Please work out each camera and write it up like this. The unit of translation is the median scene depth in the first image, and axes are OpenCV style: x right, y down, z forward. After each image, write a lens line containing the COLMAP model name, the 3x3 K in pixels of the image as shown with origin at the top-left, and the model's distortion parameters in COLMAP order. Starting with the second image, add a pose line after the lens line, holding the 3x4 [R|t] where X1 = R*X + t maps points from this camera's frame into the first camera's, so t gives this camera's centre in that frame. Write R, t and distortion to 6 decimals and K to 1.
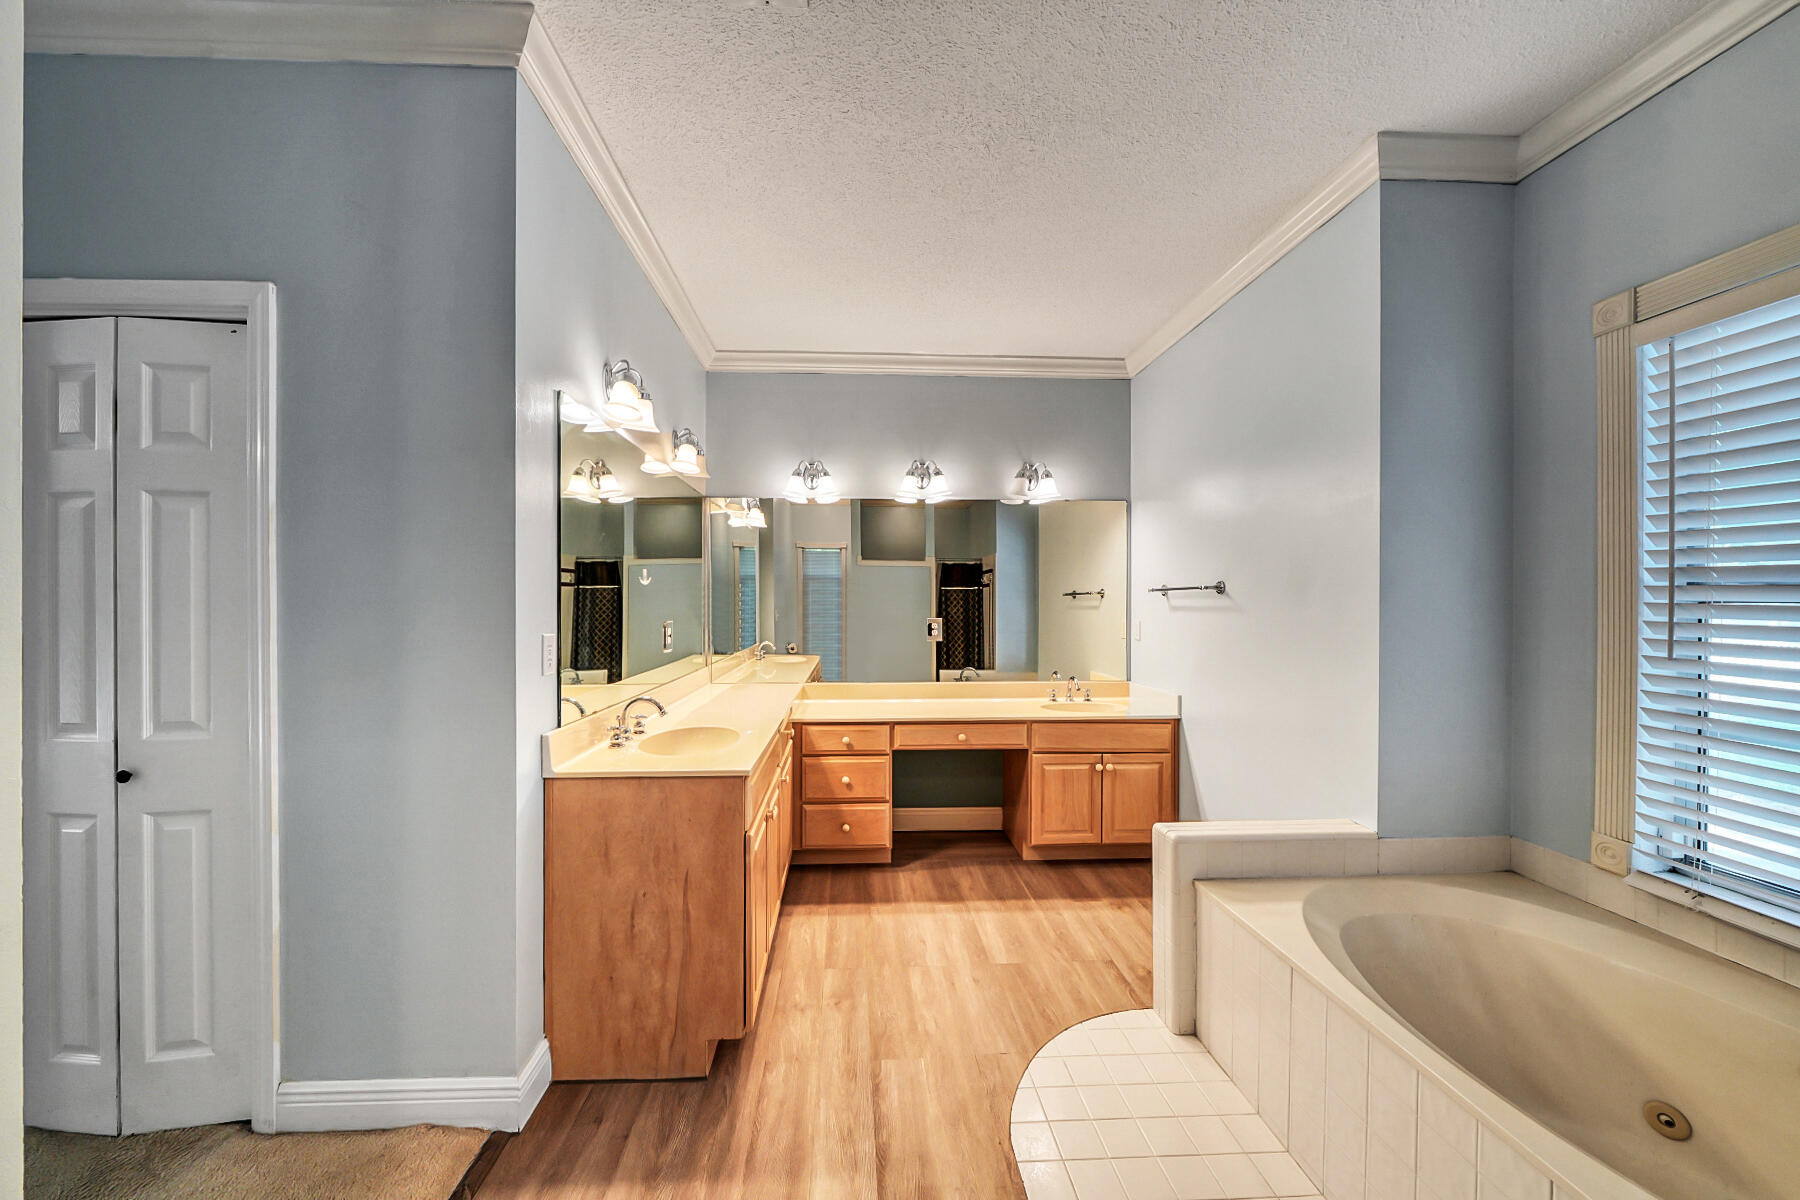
lens RADIAL K [[617.5, 0, 887.1], [0, 617.5, 602.7], [0, 0, 1]] dist [-0.005012, -0.000350]
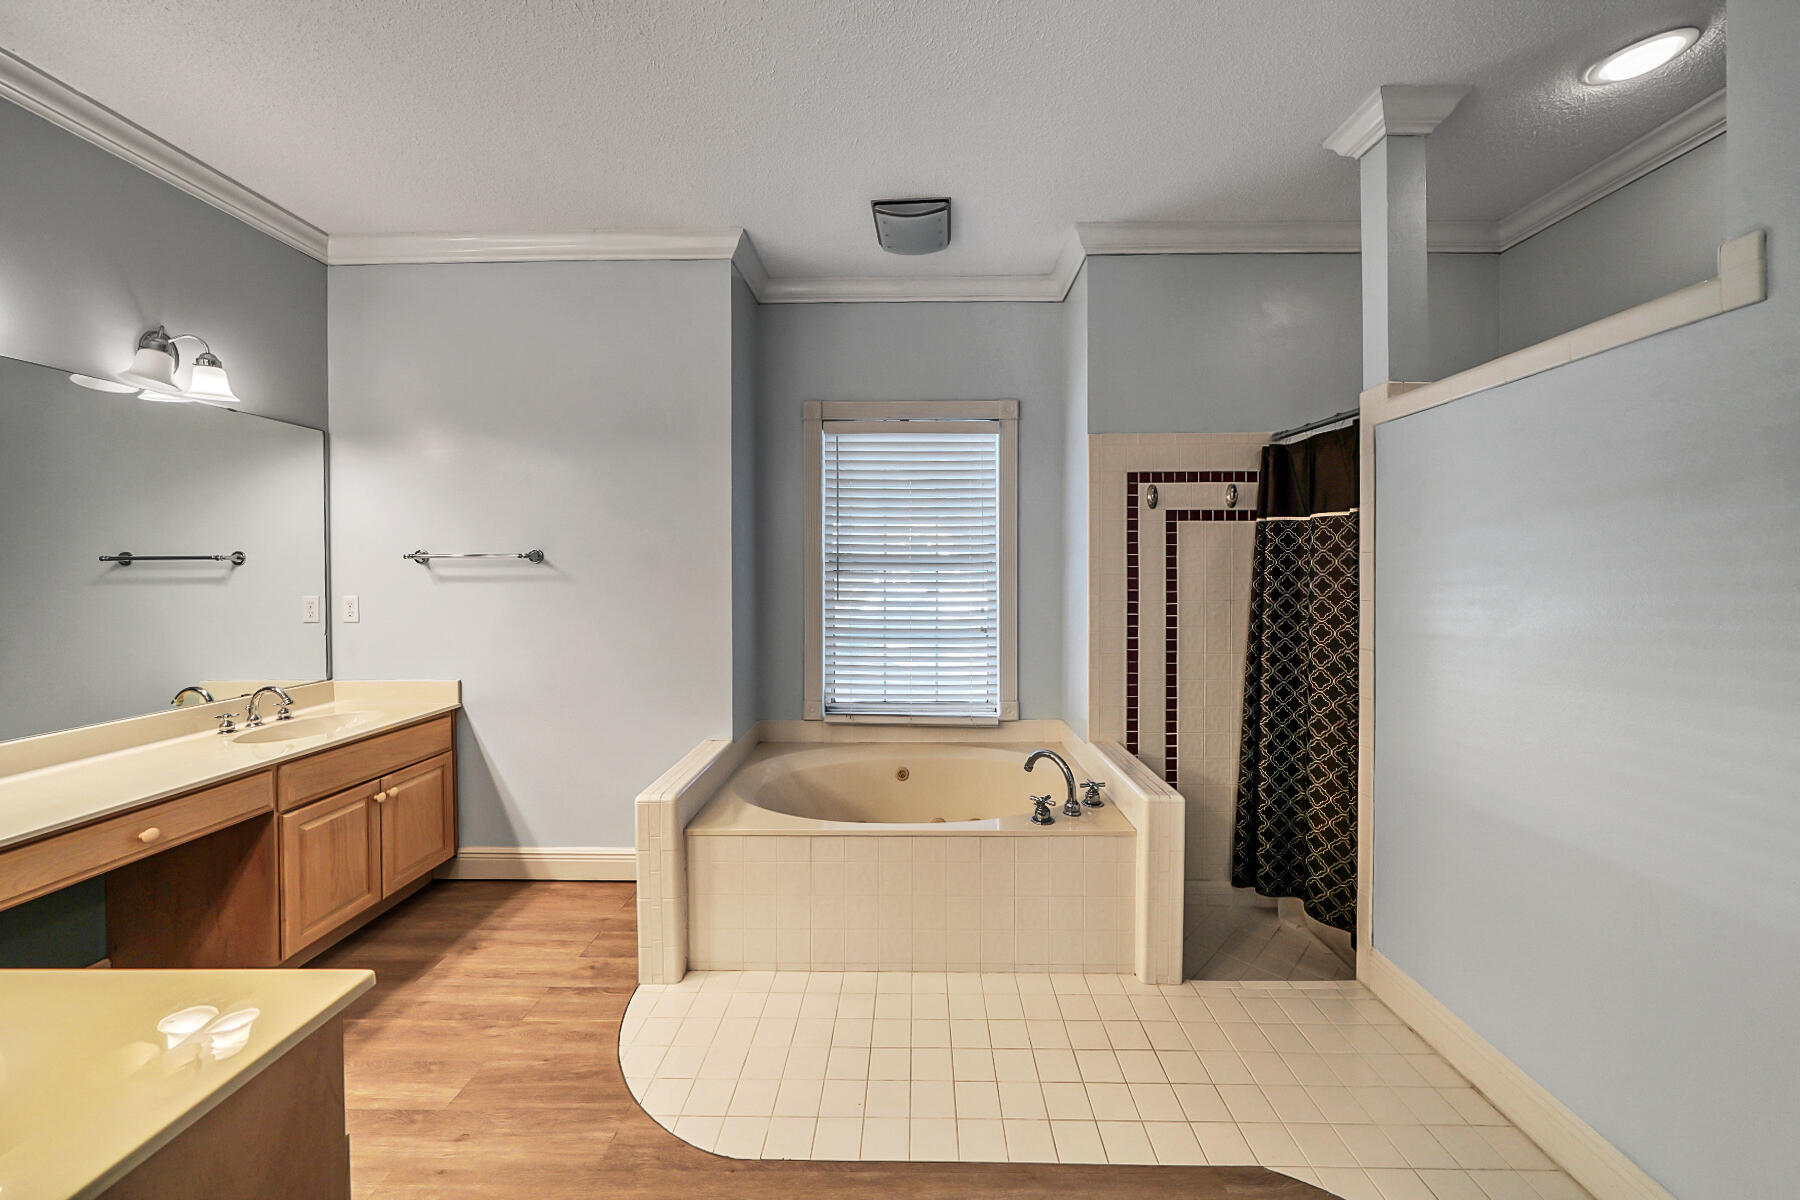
lens RADIAL K [[617.5, 0, 898.5], [0, 617.5, 573.2], [0, 0, 1]] dist [-0.005012, -0.000350]
pose [[0.084124, -0.006349, 0.996435, -0.349369], [0.002588, 0.999978, 0.006153, -0.002391], [-0.996452, 0.002062, 0.084139, 0.344603]]
